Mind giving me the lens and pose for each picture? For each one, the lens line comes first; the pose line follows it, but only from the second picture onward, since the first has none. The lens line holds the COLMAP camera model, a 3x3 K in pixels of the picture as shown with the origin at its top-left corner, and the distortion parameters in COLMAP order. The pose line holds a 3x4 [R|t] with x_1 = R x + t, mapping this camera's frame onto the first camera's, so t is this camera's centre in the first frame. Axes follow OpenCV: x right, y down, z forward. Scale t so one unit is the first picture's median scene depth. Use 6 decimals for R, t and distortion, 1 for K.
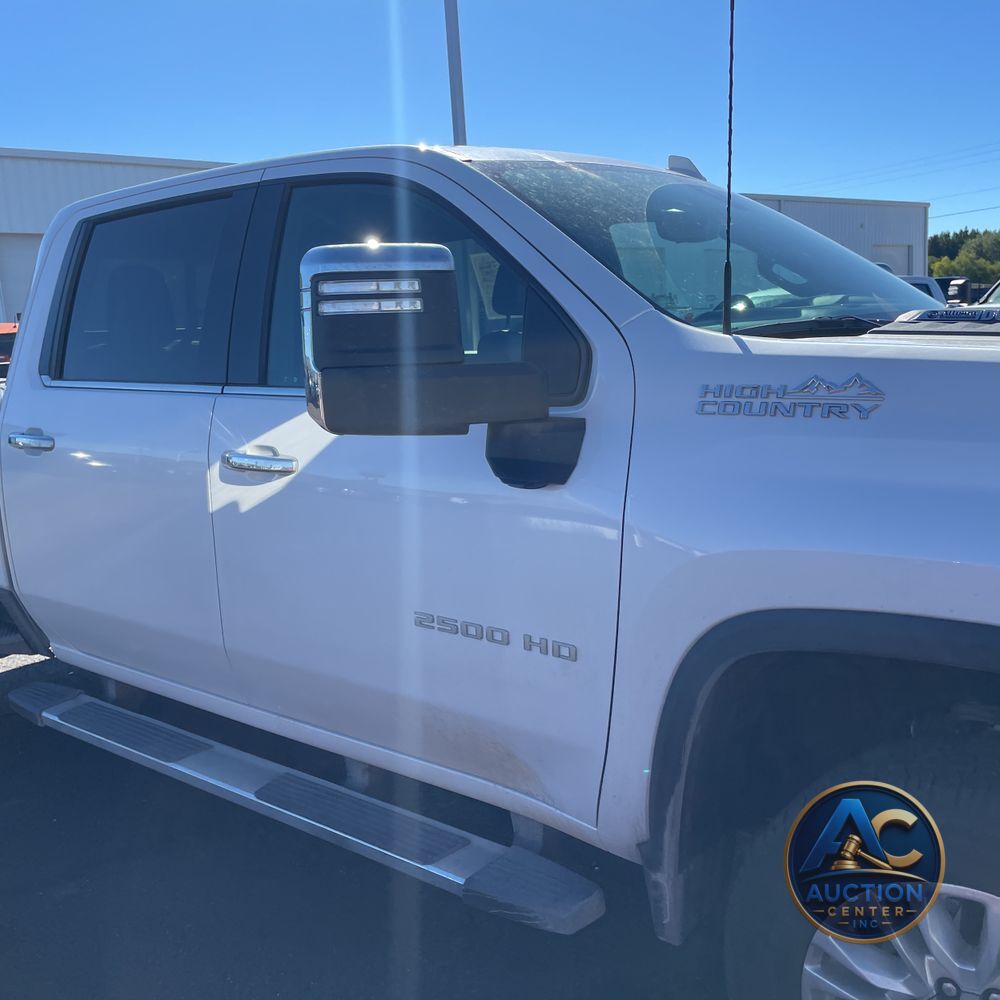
lens RADIAL K [[984.3, 0, 501.1], [0, 984.3, 520.0], [0, 0, 1]] dist [0.133089, -0.198650]
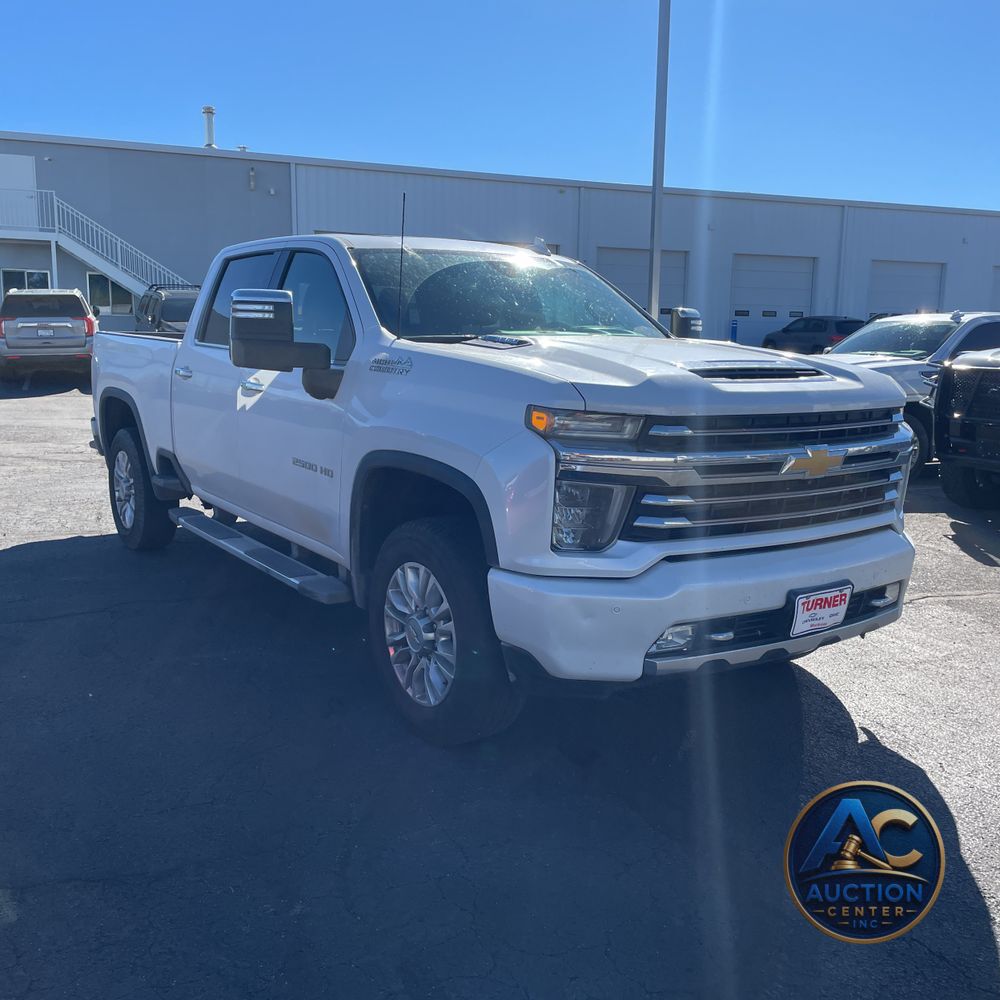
lens RADIAL K [[984.3, 0, 501.1], [0, 984.3, 520.0], [0, 0, 1]] dist [0.133089, -0.198650]
pose [[0.954181, 0.122199, -0.273141, 0.872523], [-0.122369, 0.992348, 0.016483, 0.125501], [0.273065, 0.017696, 0.961833, -0.872019]]
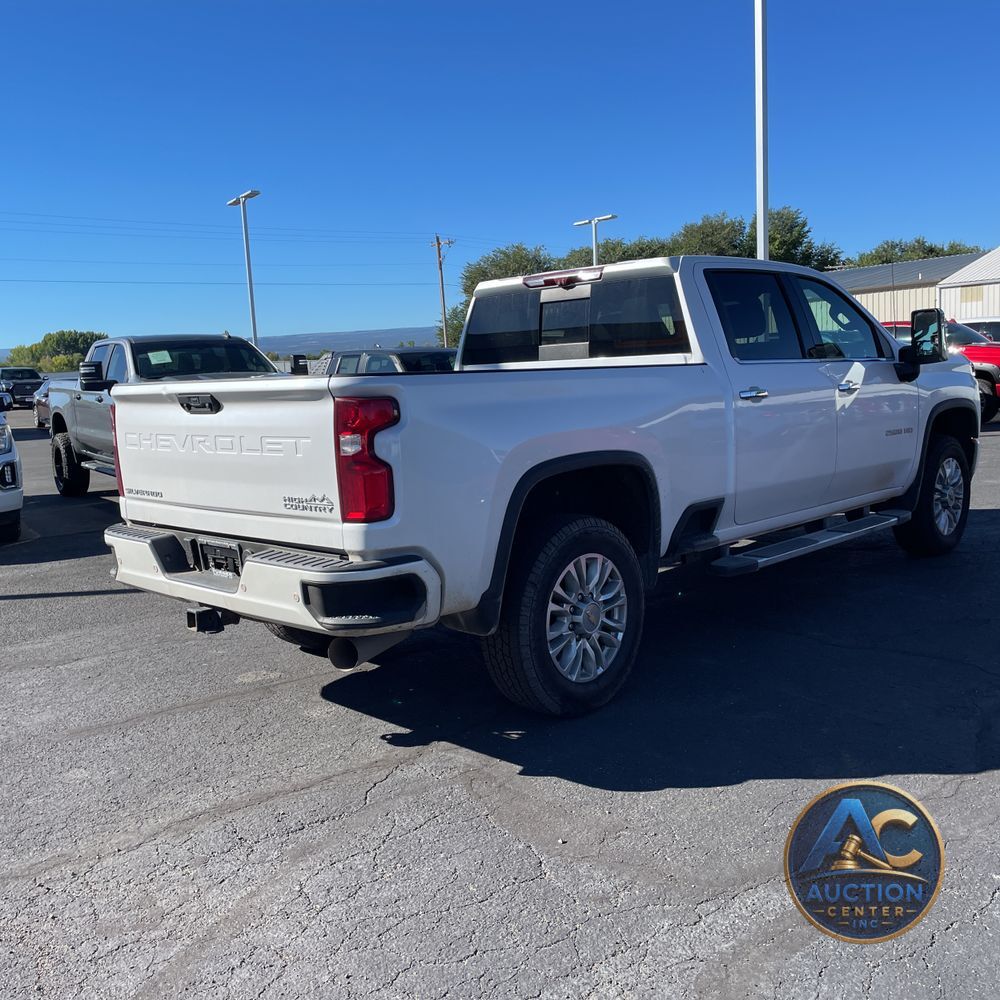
lens RADIAL K [[1005.7, 0, 483.7], [0, 1005.7, 489.5], [0, 0, 1]] dist [0.116056, -0.183580]
pose [[0.110663, -0.073021, 0.991172, -2.953156], [0.228442, 0.972464, 0.046138, -0.137835], [-0.967248, 0.221319, 0.124296, 1.662499]]
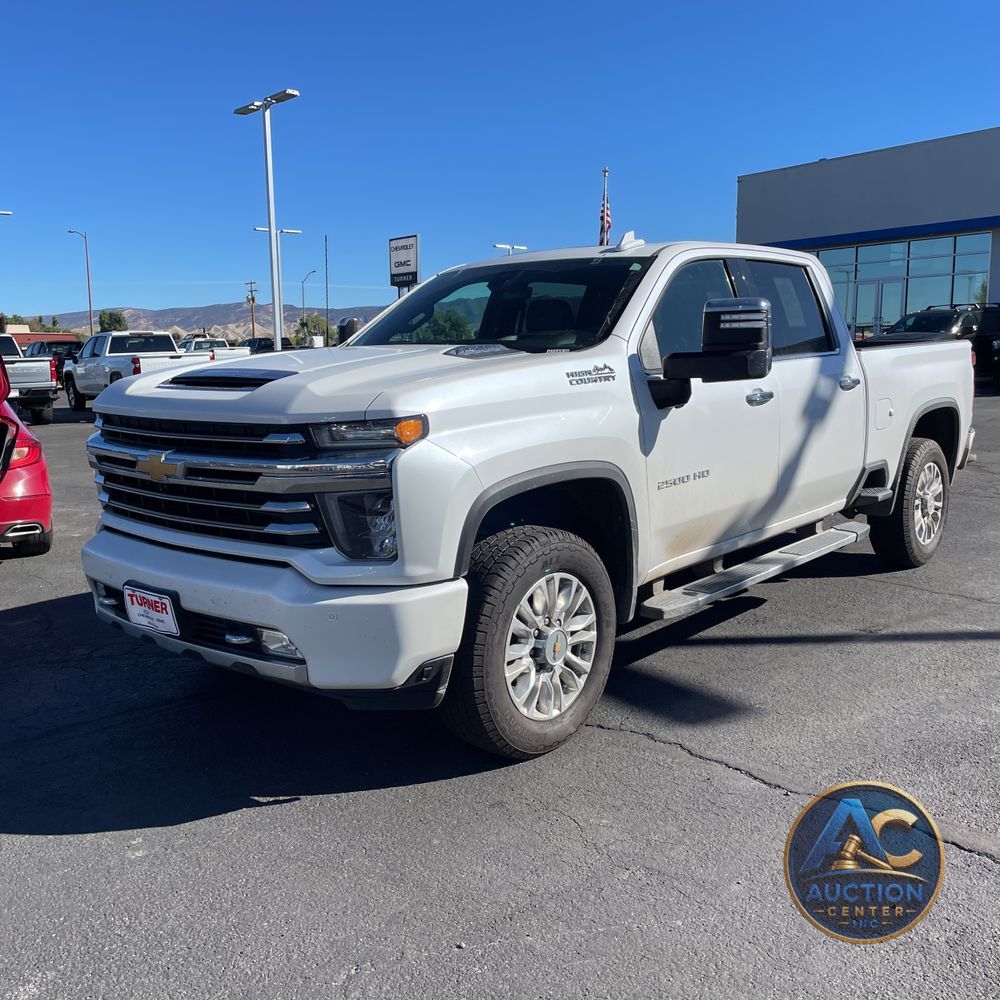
lens RADIAL K [[1005.7, 0, 483.7], [0, 1005.7, 489.5], [0, 0, 1]] dist [0.116056, -0.183580]
pose [[-0.054426, 0.196788, -0.978934, 2.427282], [-0.167775, 0.964647, 0.203244, -0.365103], [0.984322, 0.175303, -0.019486, 1.221114]]
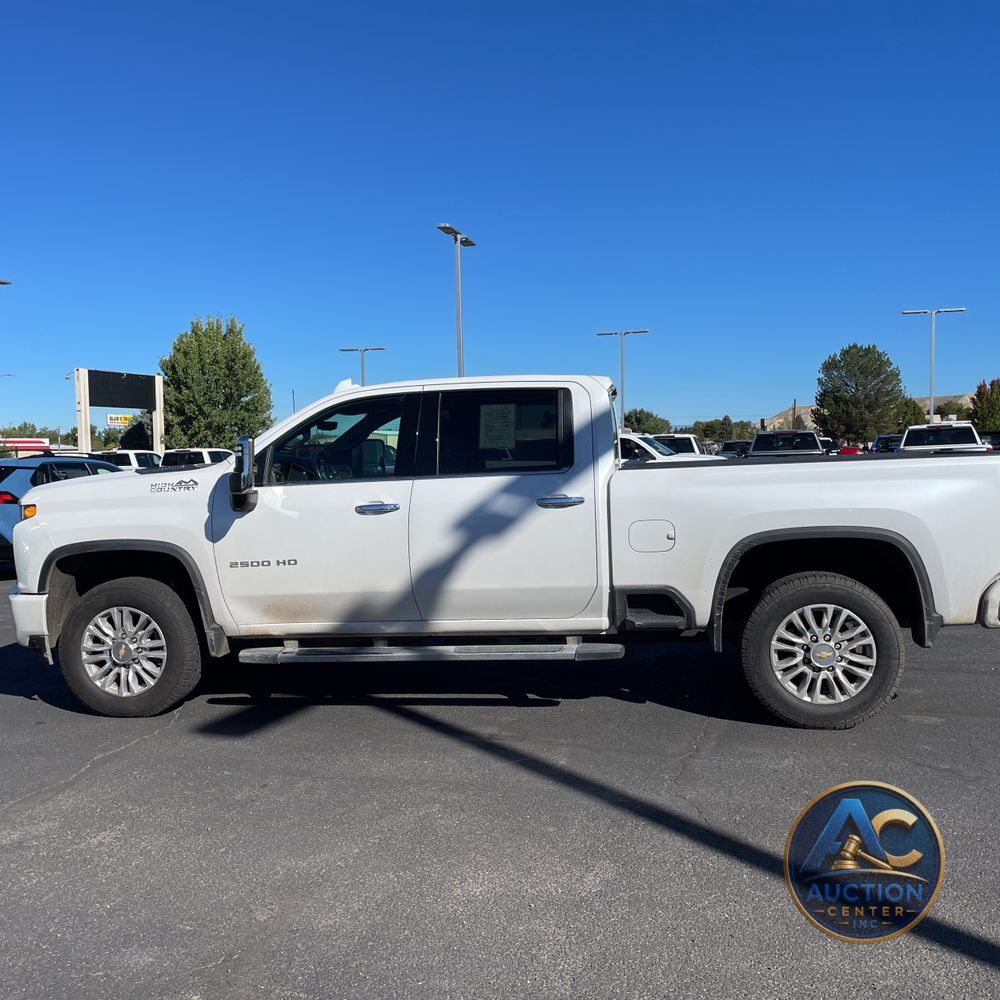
lens RADIAL K [[999.0, 0, 485.7], [0, 999.0, 501.0], [0, 0, 1]] dist [0.122573, -0.178431]
pose [[-0.867927, 0.100202, -0.486479, 1.290372], [-0.021533, 0.970927, 0.238404, -0.848783], [0.496224, 0.217393, -0.840537, 3.985031]]
